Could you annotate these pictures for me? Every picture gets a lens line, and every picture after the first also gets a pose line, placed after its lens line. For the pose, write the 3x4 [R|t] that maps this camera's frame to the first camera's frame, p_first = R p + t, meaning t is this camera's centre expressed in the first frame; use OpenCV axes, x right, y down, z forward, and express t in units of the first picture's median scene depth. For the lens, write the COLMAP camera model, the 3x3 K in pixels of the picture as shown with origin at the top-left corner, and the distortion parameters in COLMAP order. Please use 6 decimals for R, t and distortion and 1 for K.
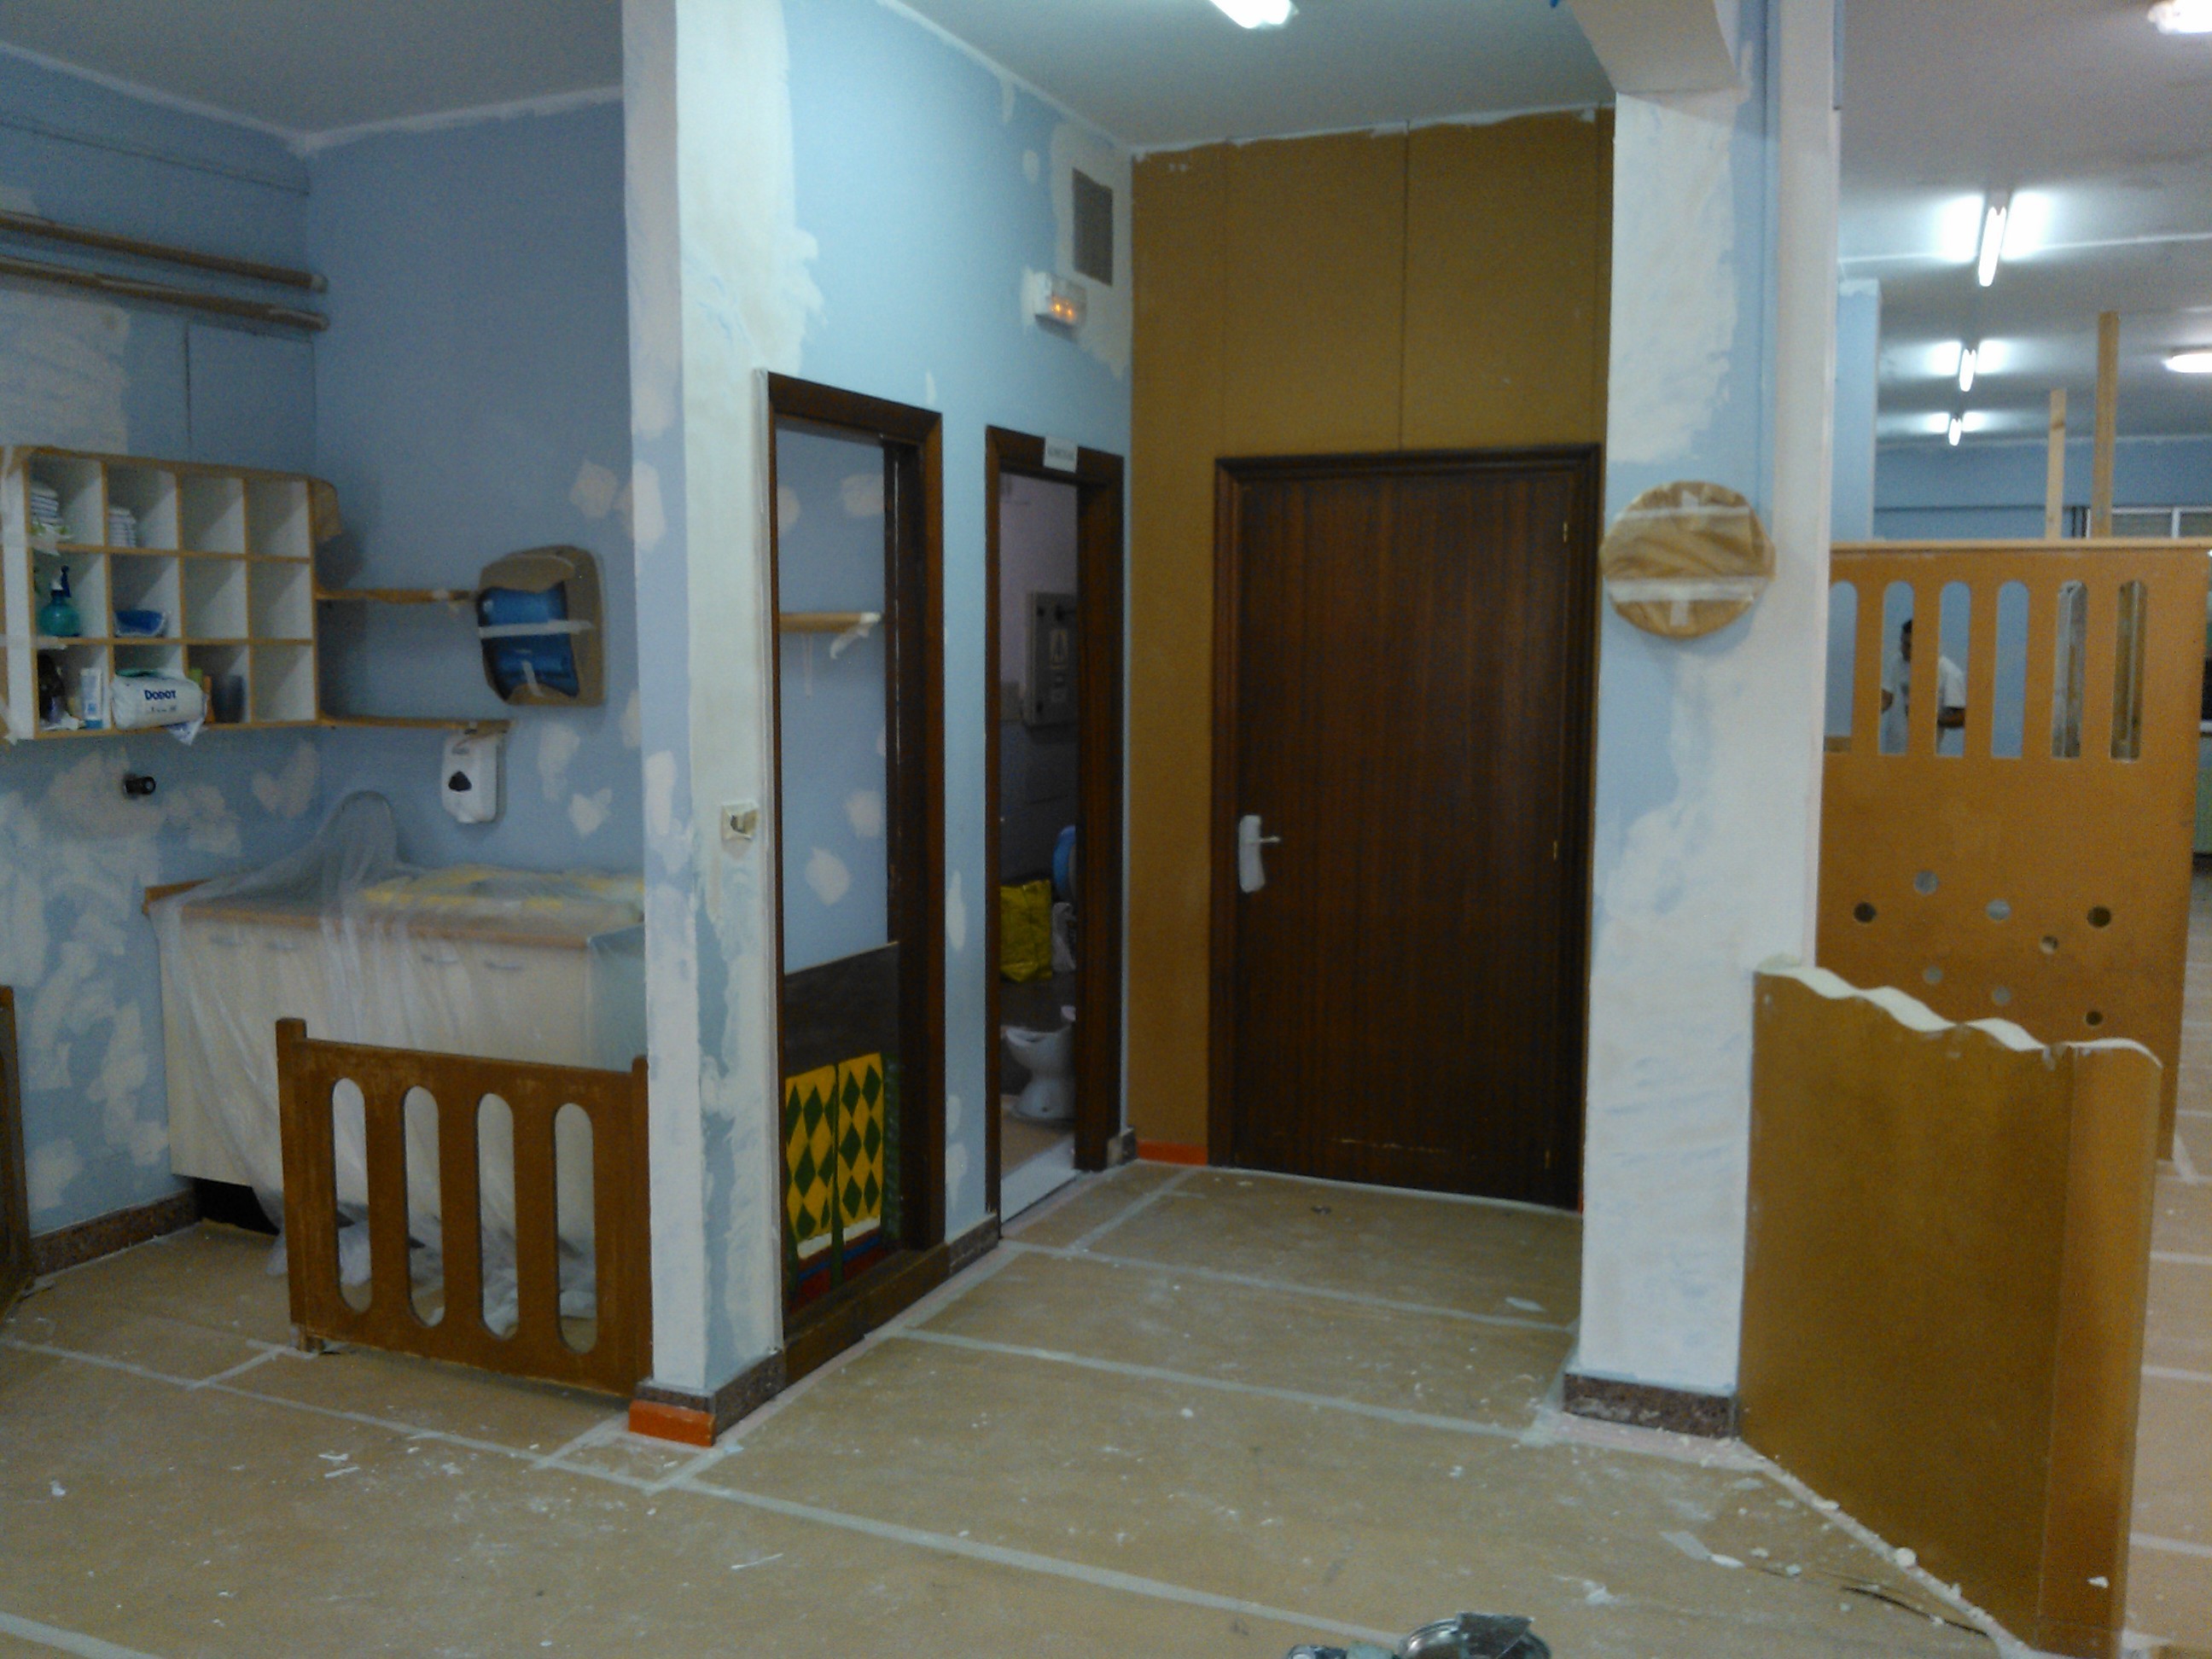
lens RADIAL K [[1905.8, 0, 1112.3], [0, 1905.8, 814.0], [0, 0, 1]] dist [0.061800, -0.189163]
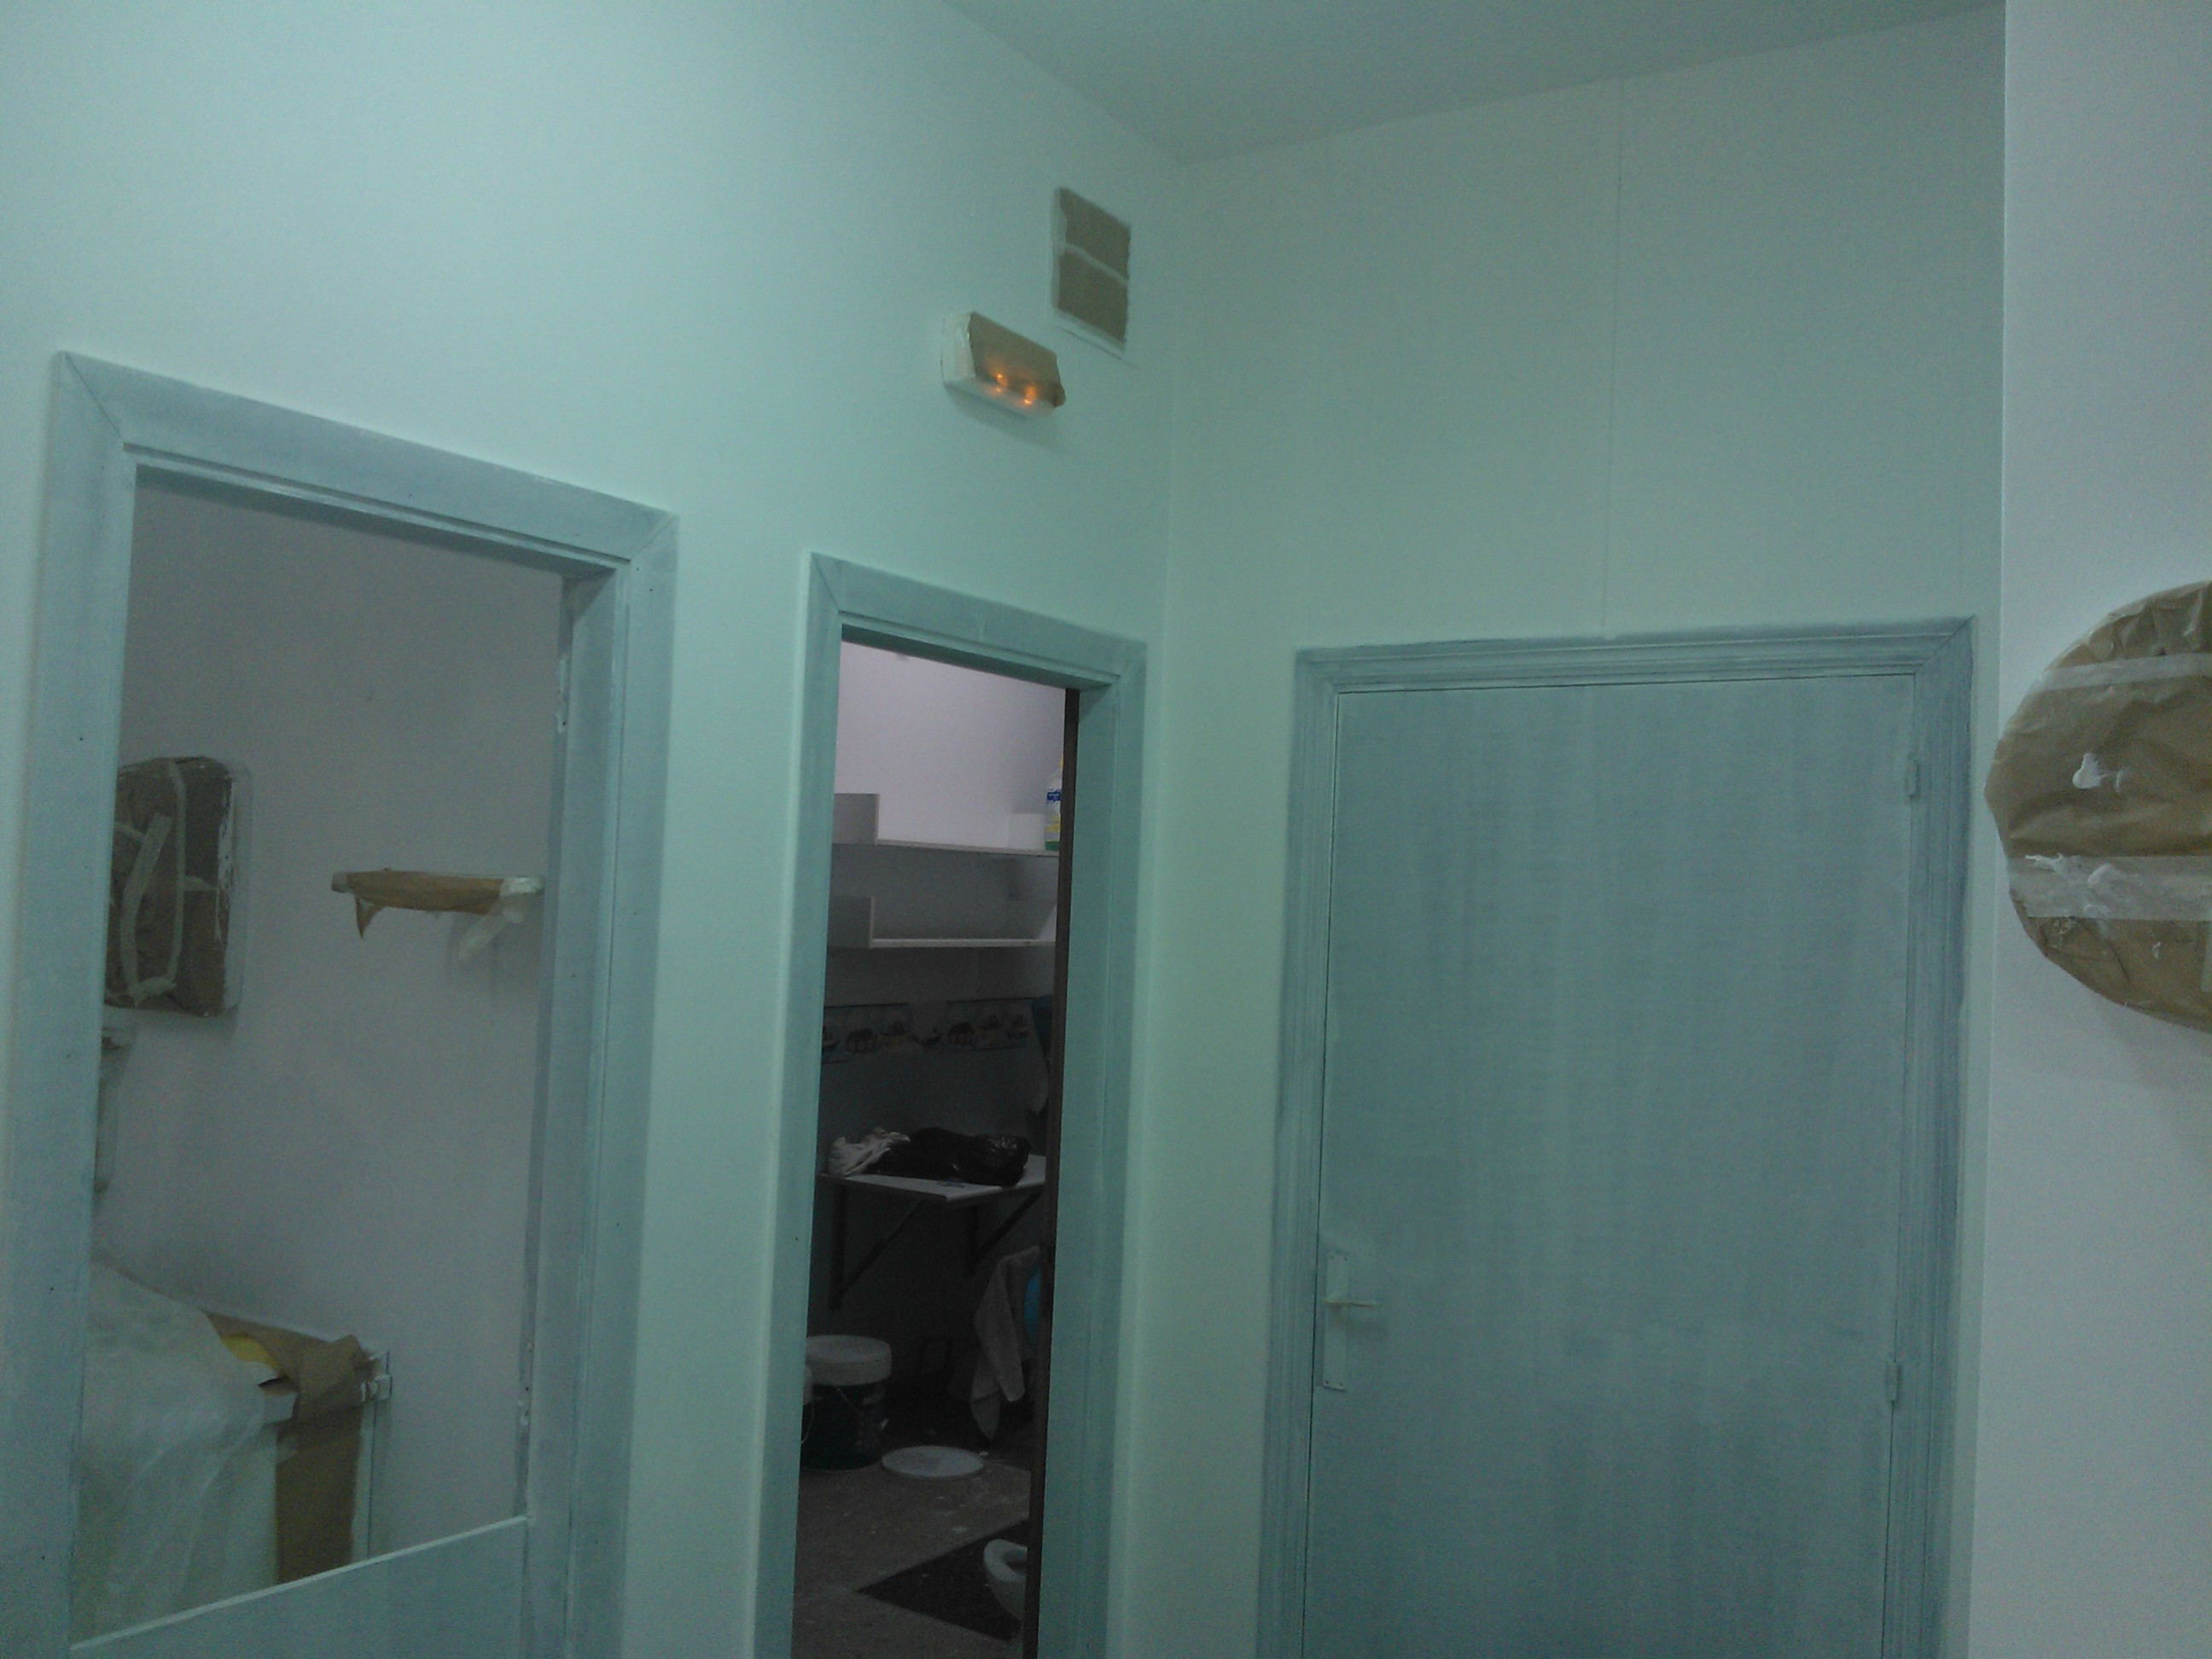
lens RADIAL K [[1905.8, 0, 1112.3], [0, 1905.8, 814.0], [0, 0, 1]] dist [0.061800, -0.189163]
pose [[0.985078, 0.031767, -0.169151, 0.123027], [-0.056765, 0.987792, -0.145069, -0.054308], [0.162478, 0.152506, 0.974855, 0.493786]]
